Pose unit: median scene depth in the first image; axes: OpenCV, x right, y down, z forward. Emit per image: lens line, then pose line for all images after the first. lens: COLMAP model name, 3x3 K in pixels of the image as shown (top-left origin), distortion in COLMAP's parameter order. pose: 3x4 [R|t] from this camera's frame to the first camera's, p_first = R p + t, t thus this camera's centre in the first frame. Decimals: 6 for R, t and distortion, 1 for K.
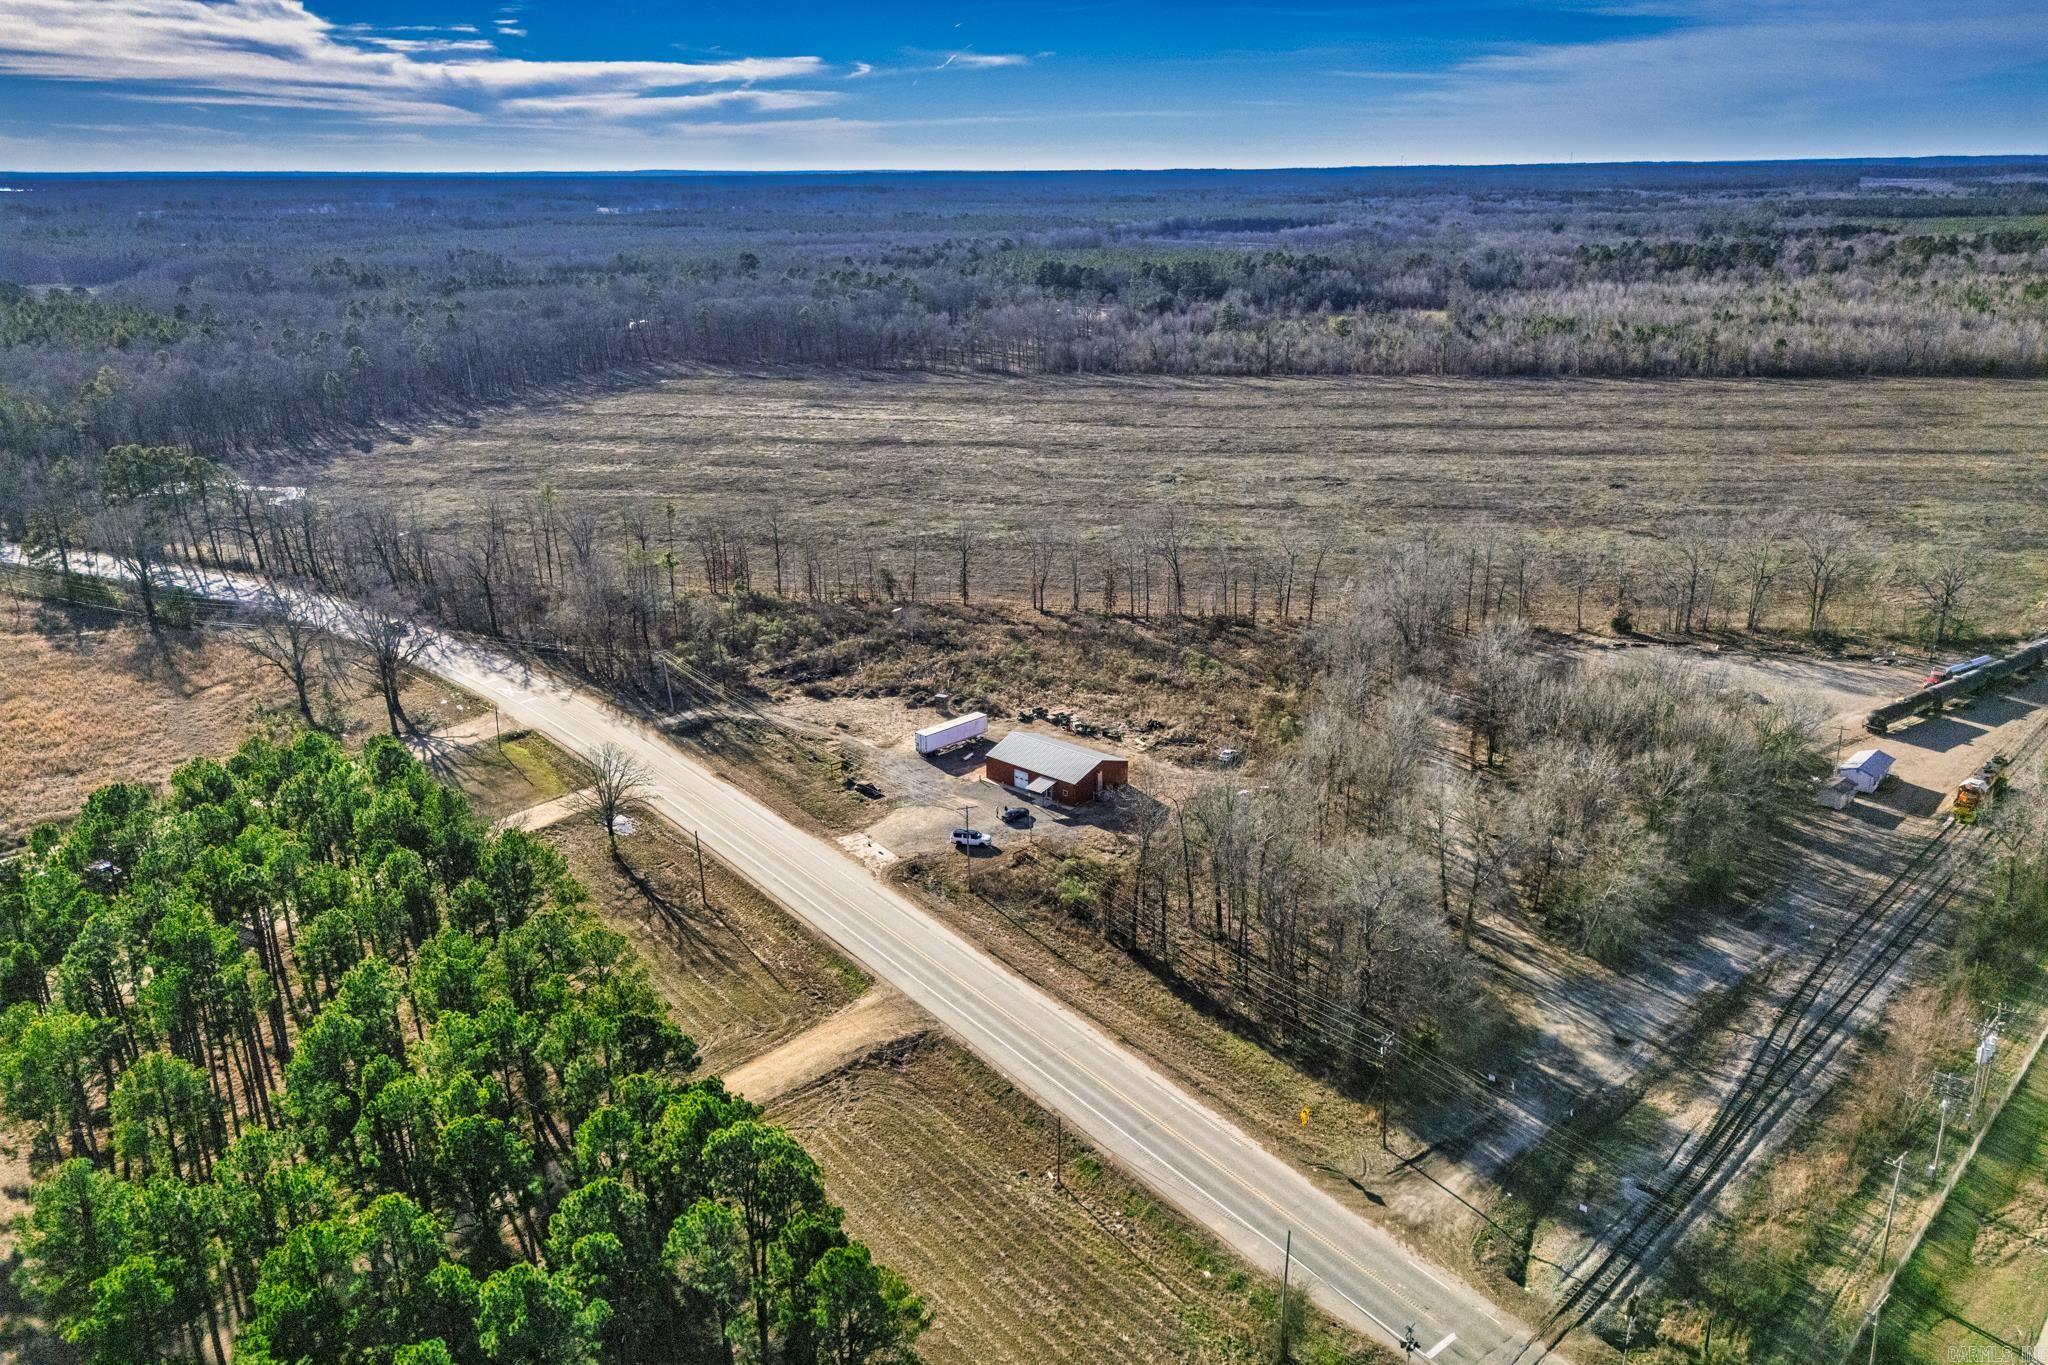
lens RADIAL K [[1510.9, 0, 1024.0], [0, 1510.9, 682.5], [0, 0, 1]] dist [0.057917, -0.082448]
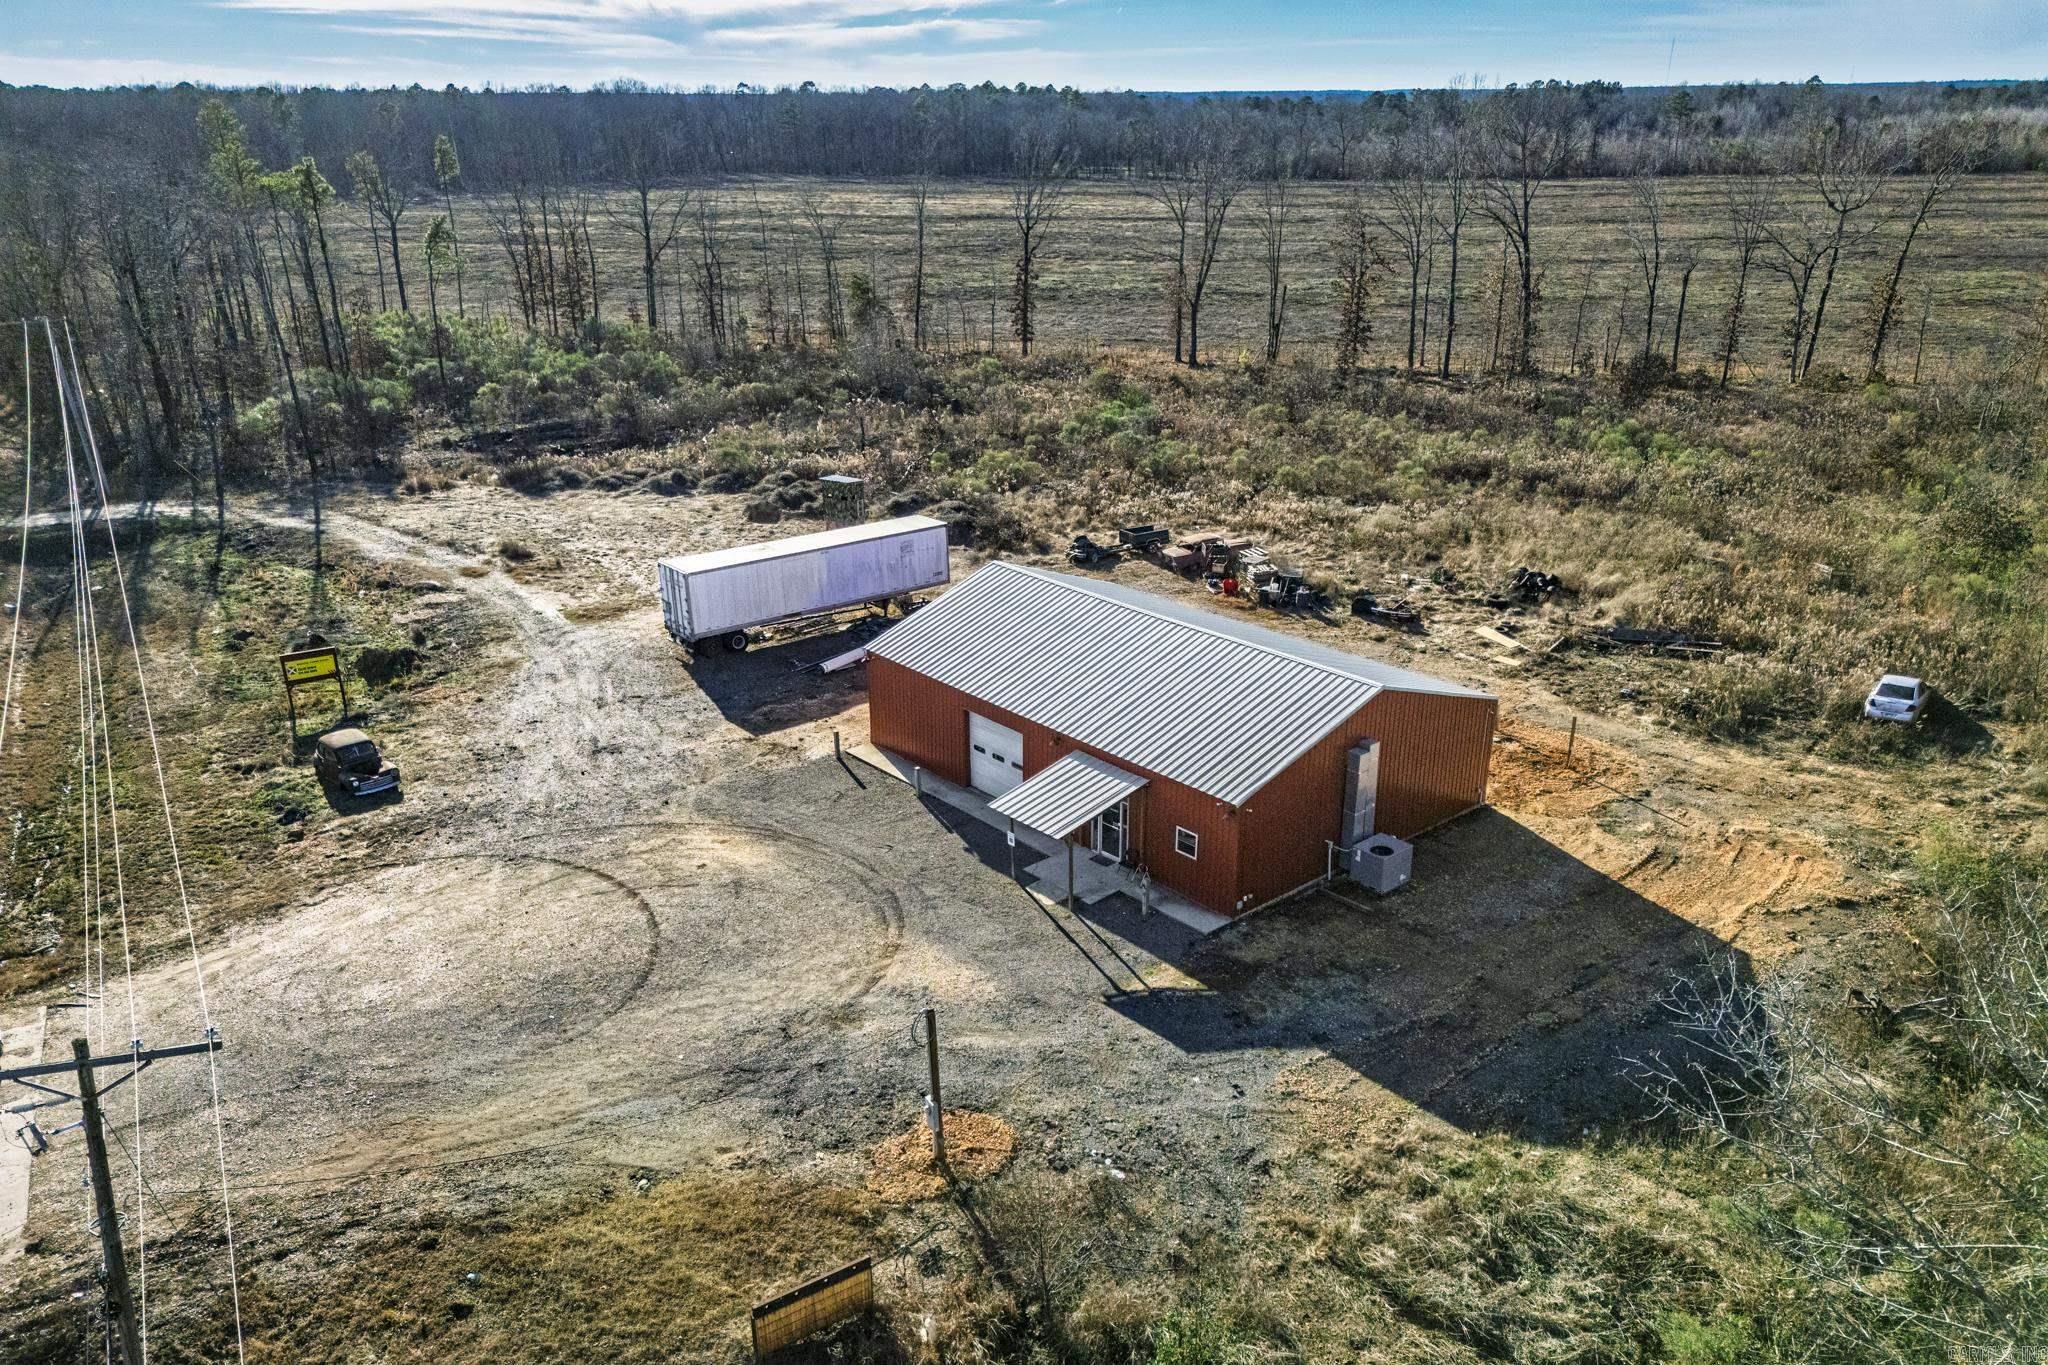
lens RADIAL K [[1510.9, 0, 1024.0], [0, 1510.9, 682.5], [0, 0, 1]] dist [0.057917, -0.082448]
pose [[0.991826, 0.046234, -0.118924, 0.025977], [-0.042700, 0.998572, 0.032097, 0.042329], [0.120238, -0.026757, 0.992384, 0.724907]]
